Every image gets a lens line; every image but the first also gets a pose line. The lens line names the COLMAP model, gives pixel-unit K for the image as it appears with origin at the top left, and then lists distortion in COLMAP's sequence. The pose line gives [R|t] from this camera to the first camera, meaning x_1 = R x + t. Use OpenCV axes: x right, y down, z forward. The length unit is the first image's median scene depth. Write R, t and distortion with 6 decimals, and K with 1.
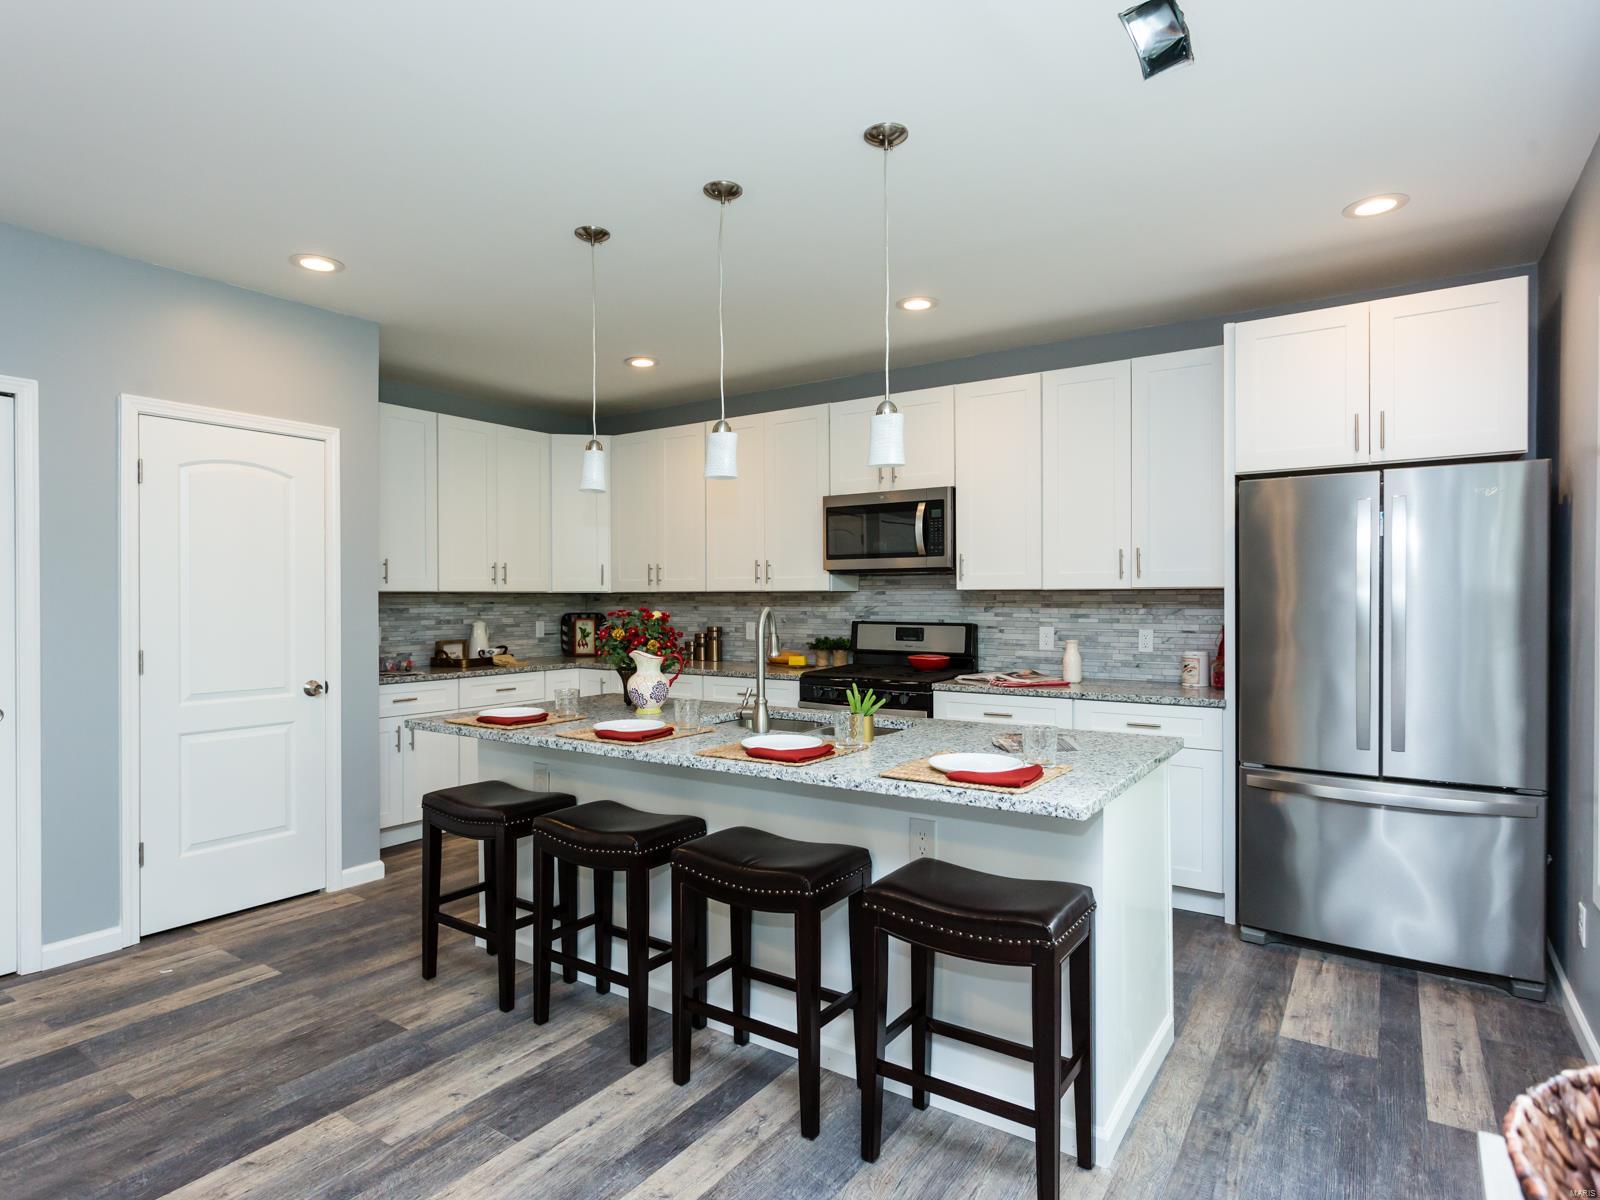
lens RADIAL K [[885.8, 0, 791.4], [0, 885.8, 594.1], [0, 0, 1]] dist [-0.015006, 0.011179]
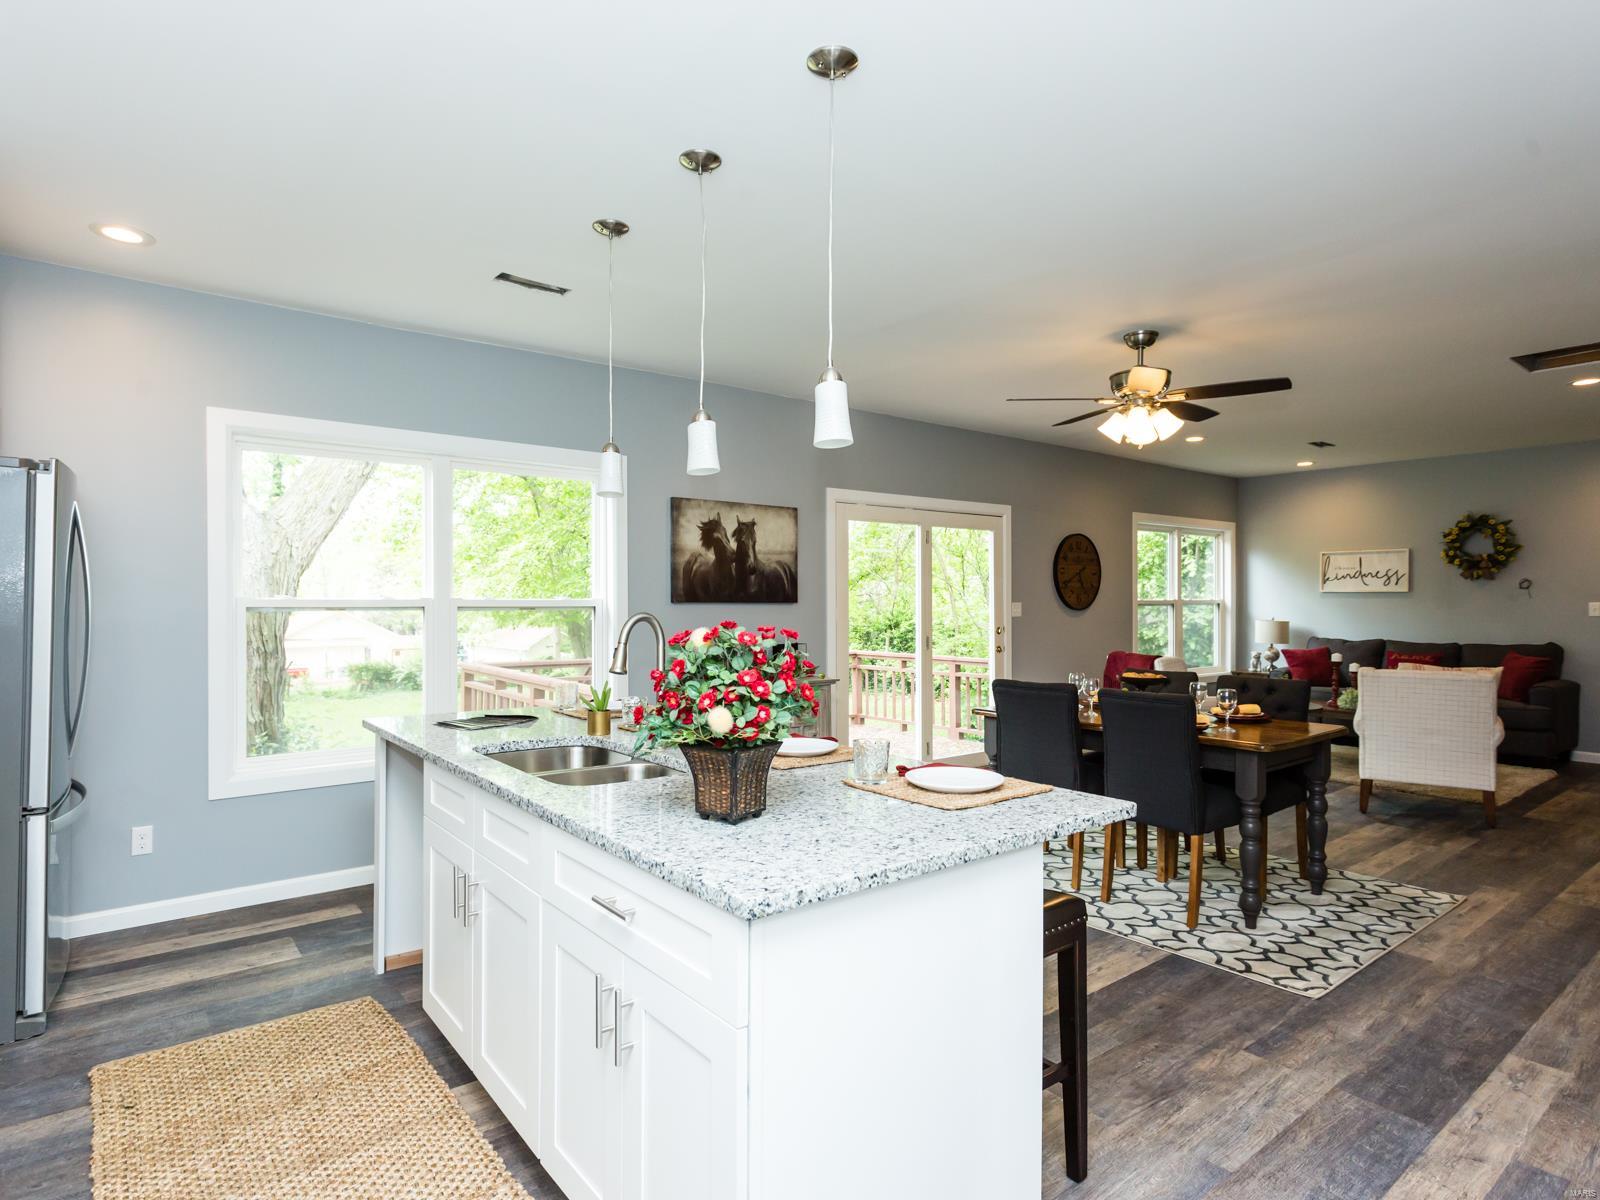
lens RADIAL K [[885.8, 0, 789.0], [0, 885.8, 603.9], [0, 0, 1]] dist [-0.015006, 0.011179]
pose [[-0.953554, 0.000382, 0.301222, -0.276063], [0.000793, 0.999999, 0.001243, 0.003076], [-0.301221, 0.001424, -0.953553, 1.159459]]
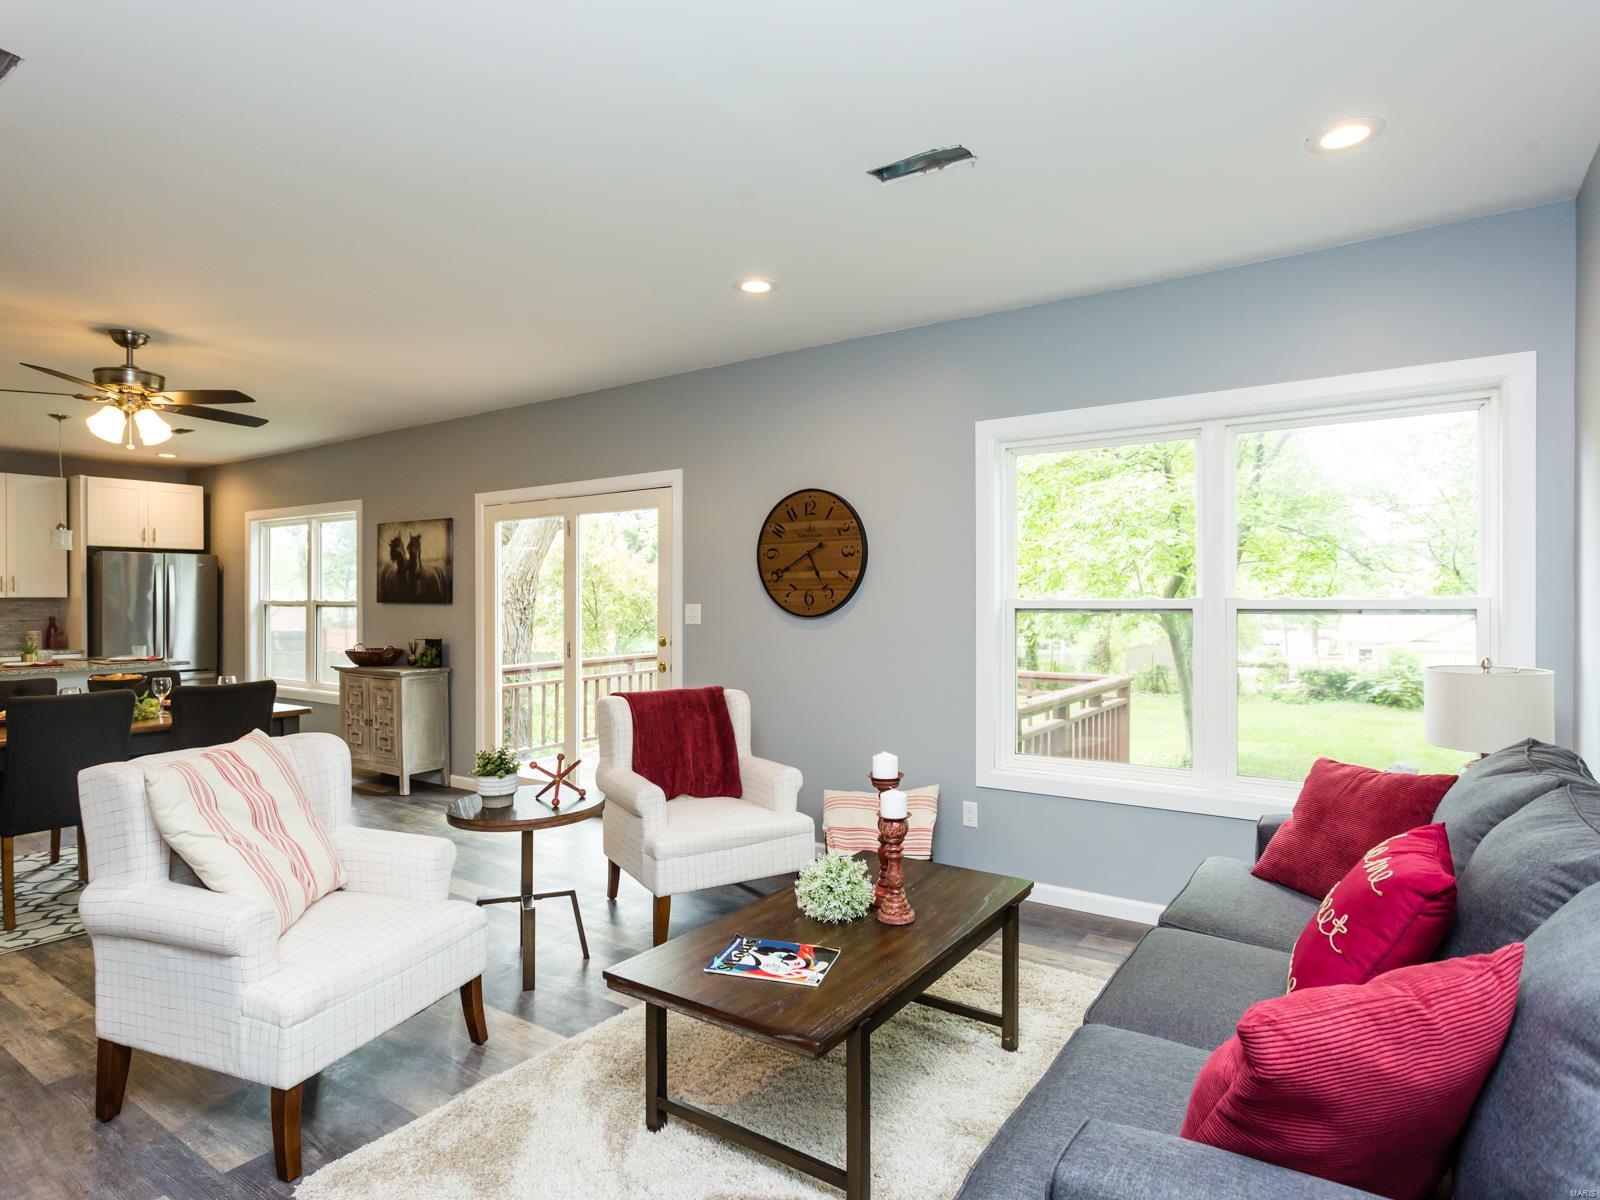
lens RADIAL K [[885.8, 0, 795.8], [0, 885.8, 602.6], [0, 0, 1]] dist [-0.015006, 0.011179]
pose [[0.005143, -0.002078, 0.999985, -1.295420], [-0.001167, 0.999997, 0.002084, -0.001673], [-0.999986, -0.001177, 0.005141, -0.589342]]
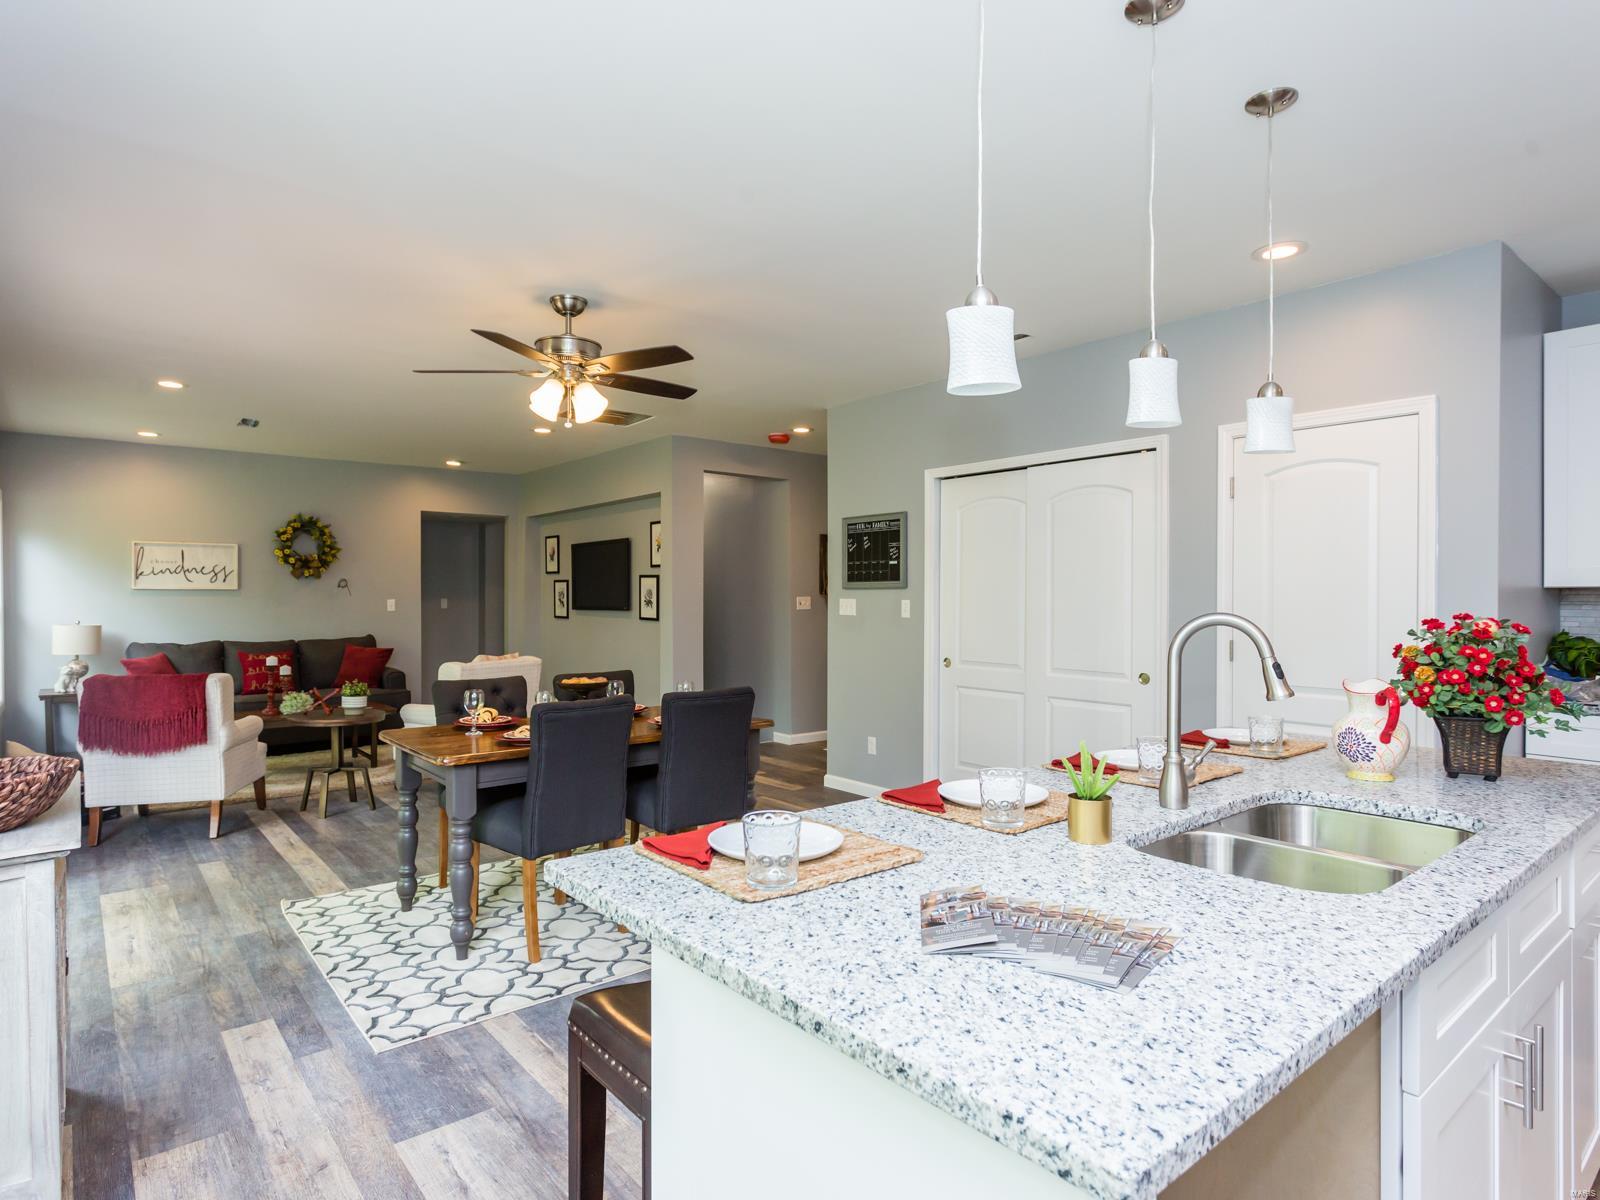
lens RADIAL K [[885.8, 0, 791.2], [0, 885.8, 600.6], [0, 0, 1]] dist [-0.015006, 0.011179]
pose [[-0.279195, 0.008170, -0.960200, 0.411577], [0.007373, 0.999953, 0.006364, 0.000041], [0.960206, -0.005302, -0.279242, 0.576018]]
